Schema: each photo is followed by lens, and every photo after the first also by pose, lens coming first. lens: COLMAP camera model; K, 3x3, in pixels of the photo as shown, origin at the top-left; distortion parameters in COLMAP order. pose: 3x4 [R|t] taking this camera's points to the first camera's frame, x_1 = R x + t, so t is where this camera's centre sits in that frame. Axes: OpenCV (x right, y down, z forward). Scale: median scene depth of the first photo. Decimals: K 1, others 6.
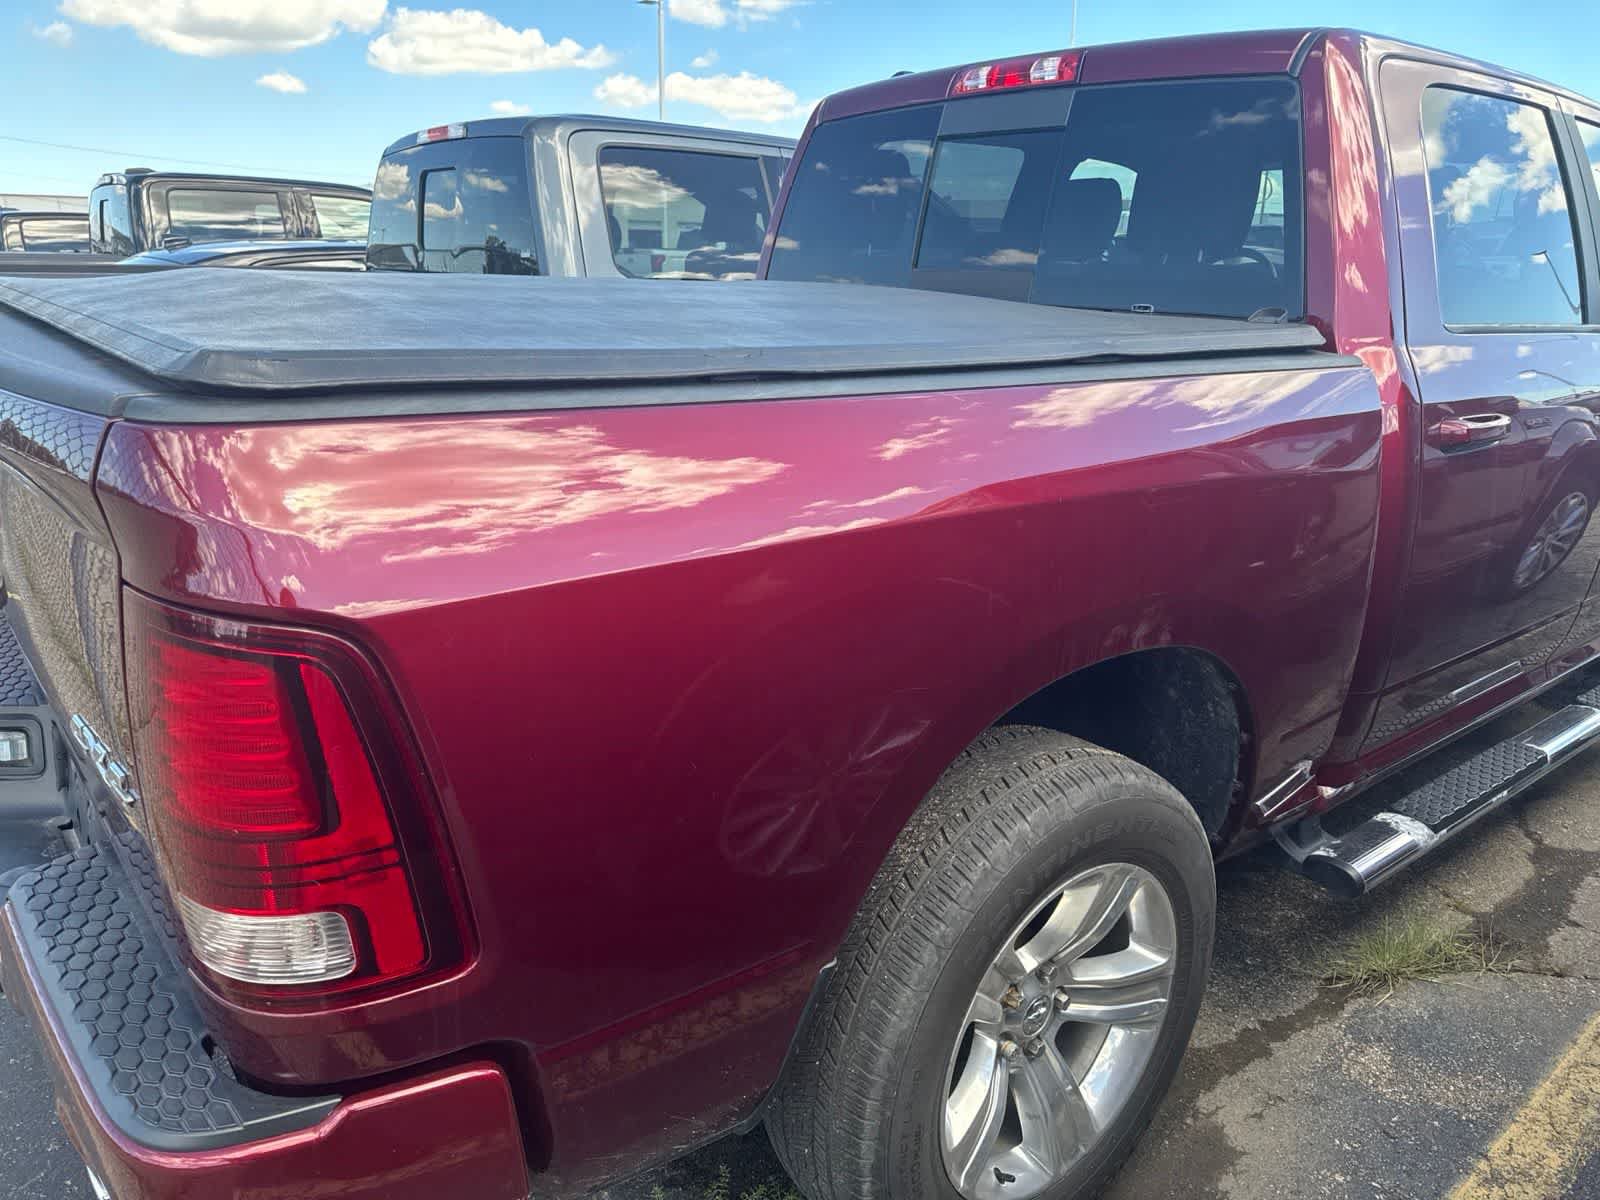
lens RADIAL K [[1142.1, 0, 796.1], [0, 1142.1, 611.4], [0, 0, 1]] dist [0.014149, -0.015799]
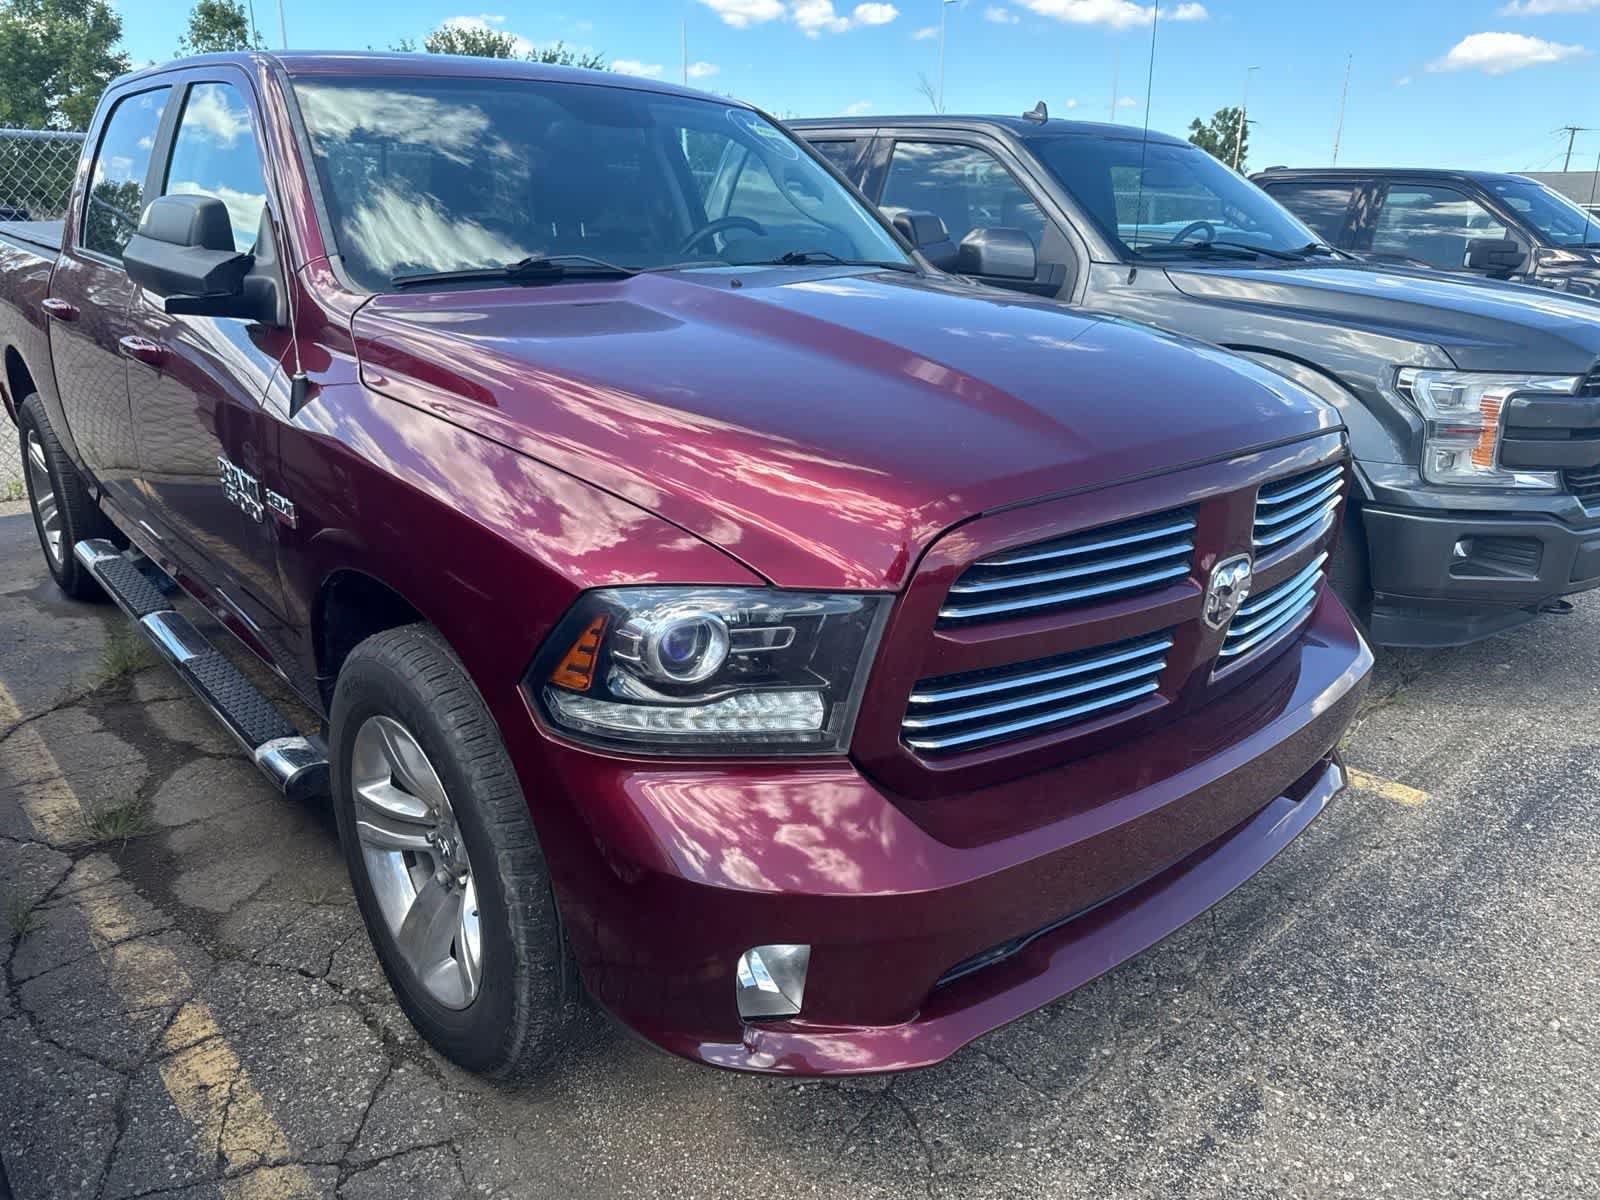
lens RADIAL K [[1142.1, 0, 805.9], [0, 1142.1, 597.4], [0, 0, 1]] dist [0.014149, -0.015799]
pose [[0.044410, 0.310911, -0.949401, 2.280680], [-0.321655, 0.904182, 0.281057, -0.576889], [0.945815, 0.292898, 0.140161, 1.845589]]
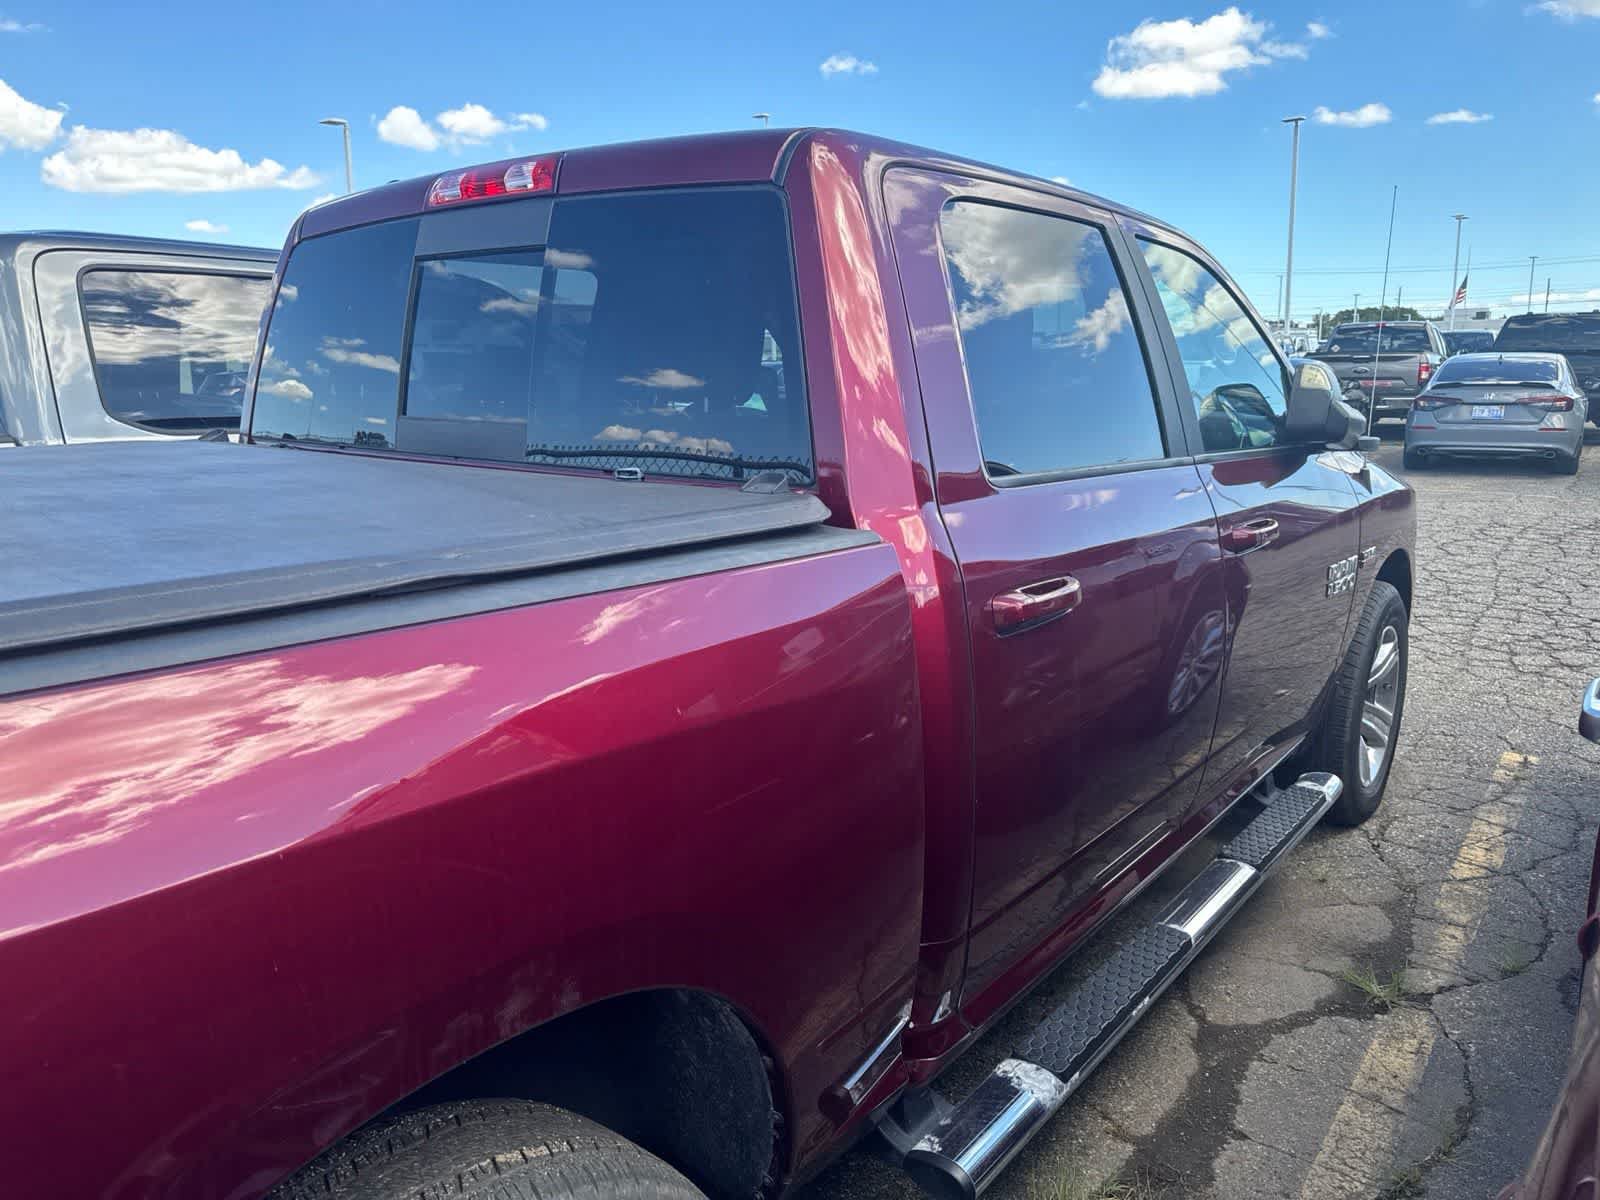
lens RADIAL K [[1142.1, 0, 795.4], [0, 1142.1, 610.6], [0, 0, 1]] dist [0.014149, -0.015799]
pose [[0.974512, -0.069206, 0.213392, 0.235882], [0.088584, 0.992637, -0.082615, -0.095690], [-0.206103, 0.099413, 0.973467, 0.227451]]
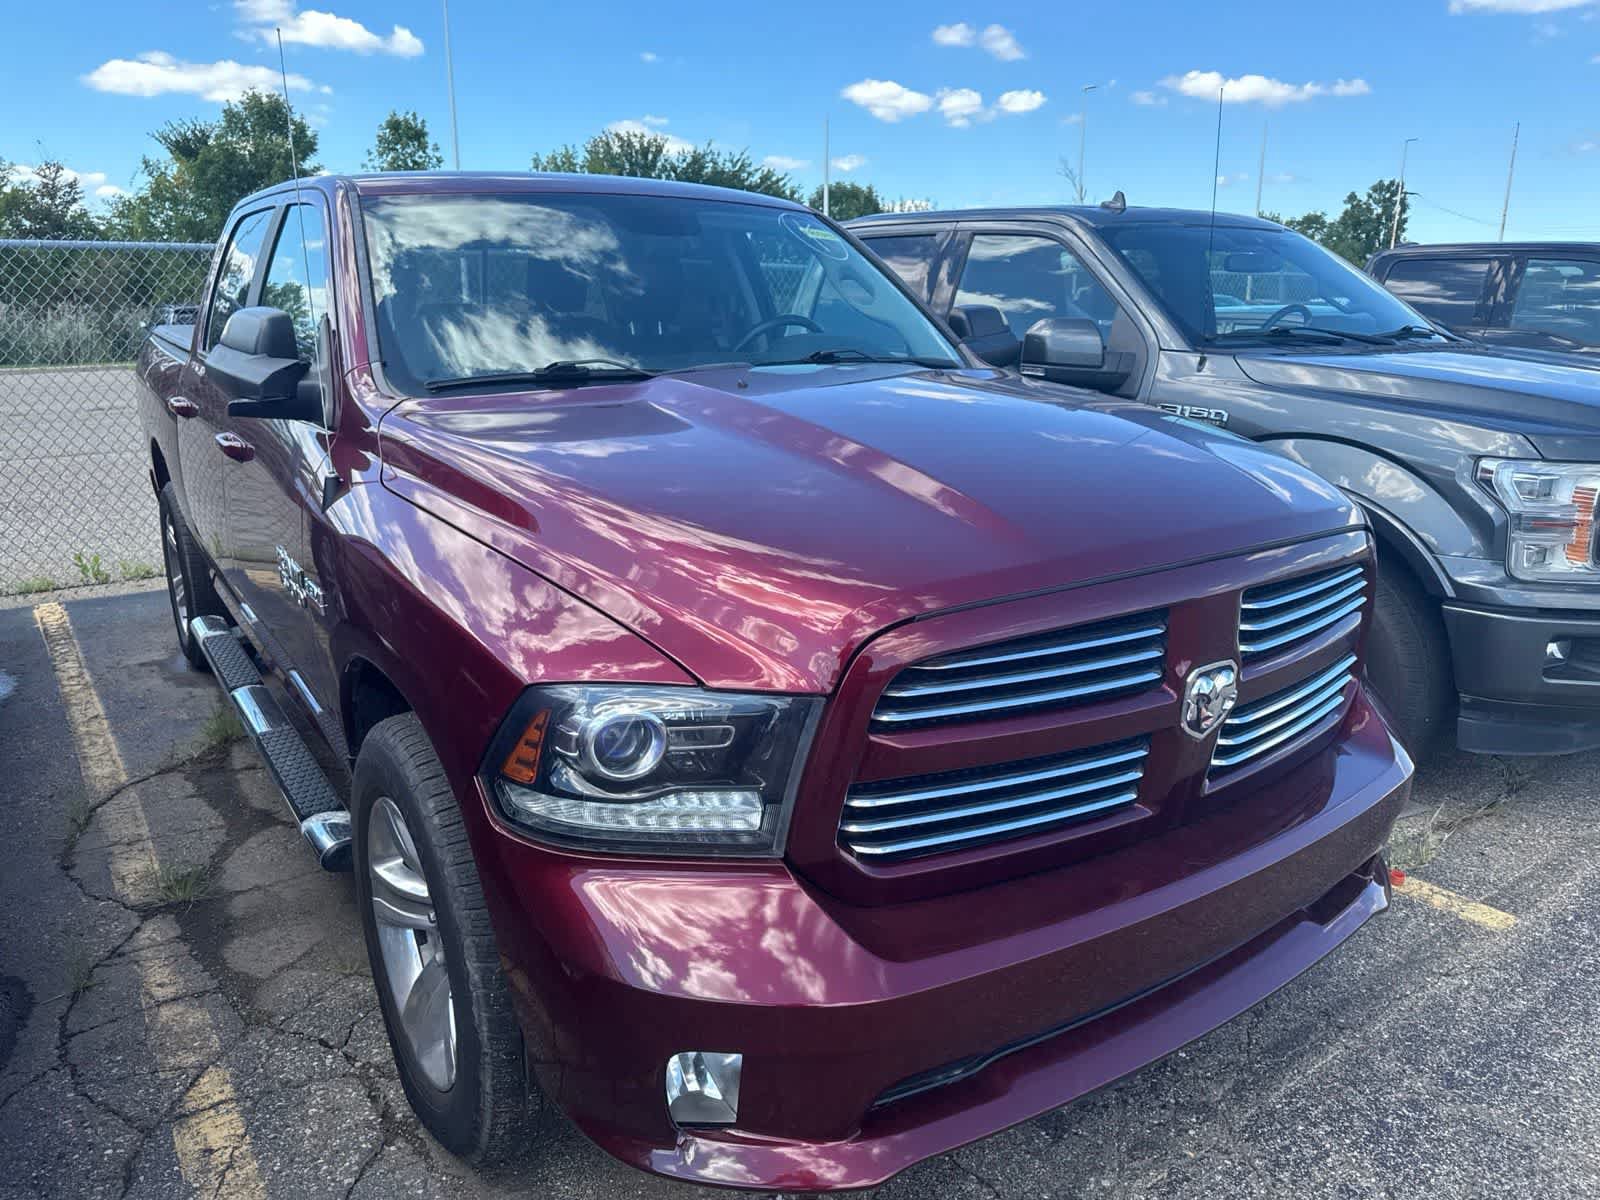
lens RADIAL K [[1142.1, 0, 799.8], [0, 1142.1, 598.2], [0, 0, 1]] dist [0.014149, -0.015799]
pose [[-0.082481, 0.247073, -0.965480, 2.279298], [-0.303189, 0.916640, 0.260476, -0.631535], [0.949354, 0.314208, -0.000695, 1.958024]]
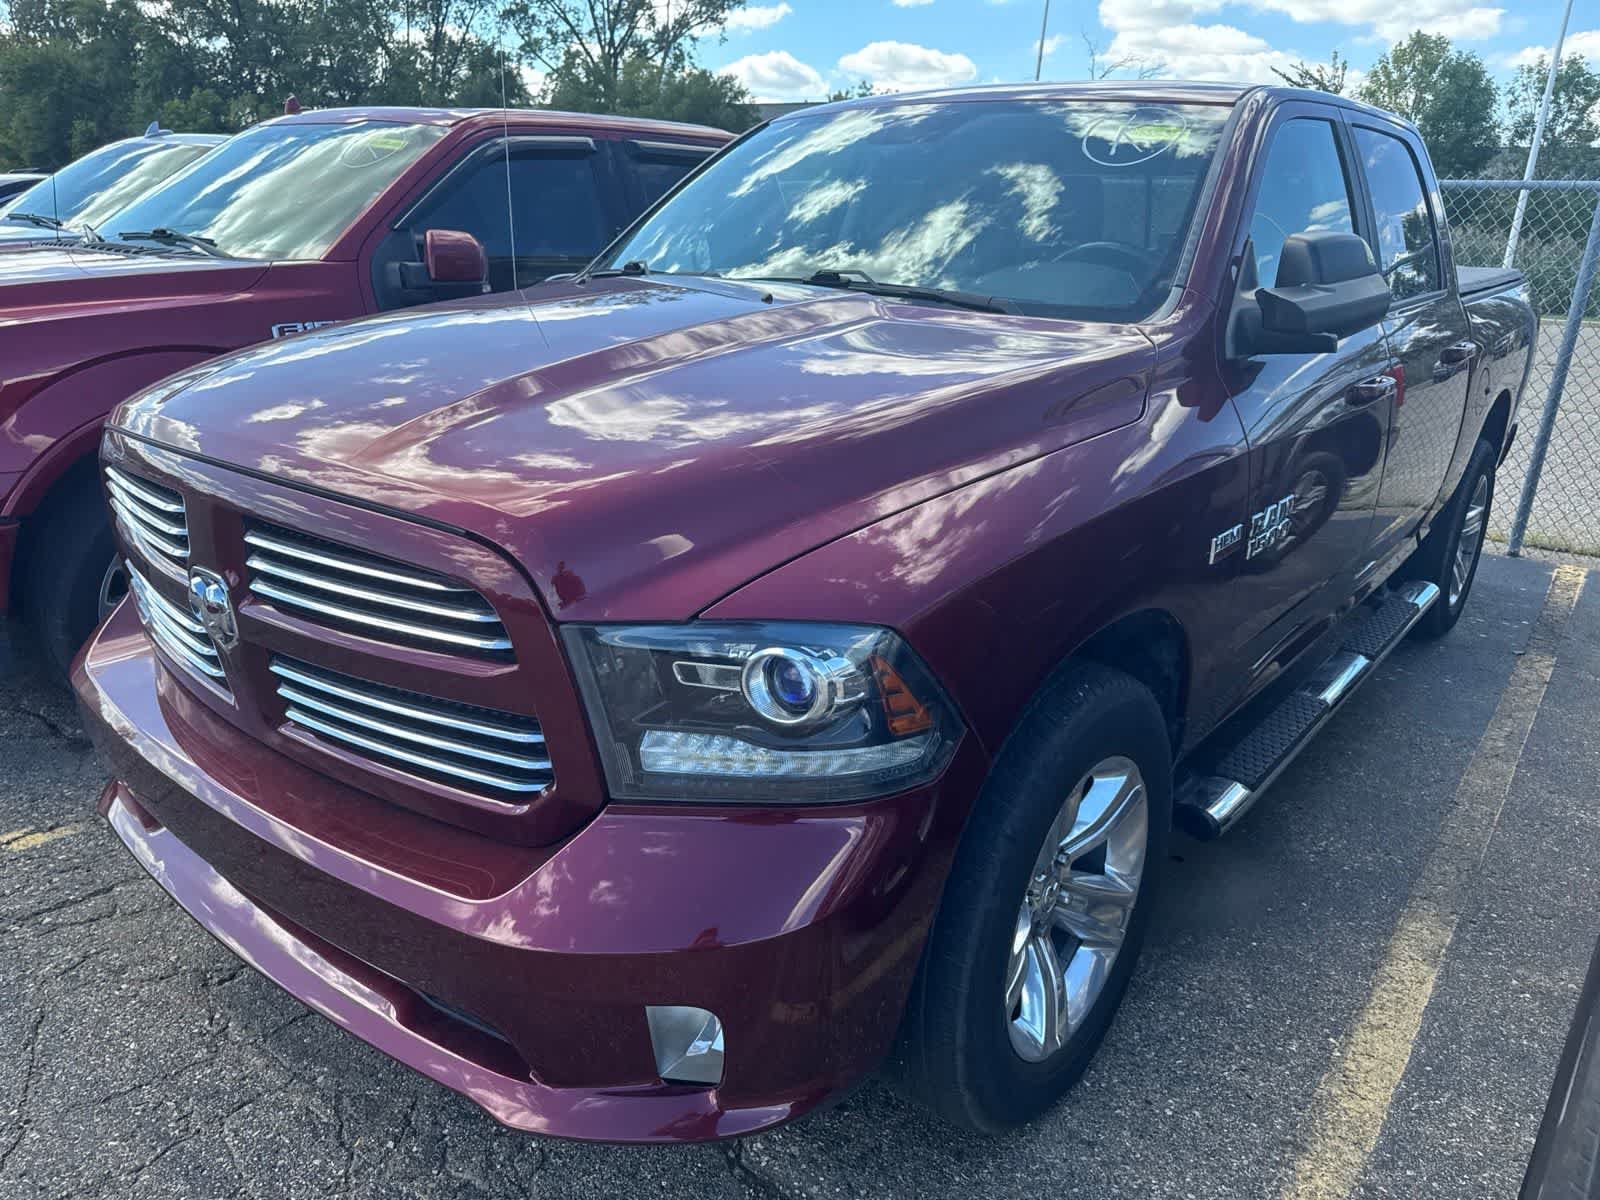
lens RADIAL K [[1142.1, 0, 793.6], [0, 1142.1, 602.8], [0, 0, 1]] dist [0.014149, -0.015799]
pose [[-0.976761, 0.029232, -0.212327, 1.288274], [-0.102300, 0.806943, 0.581702, -0.934585], [0.188341, 0.589905, -0.785200, 2.923378]]
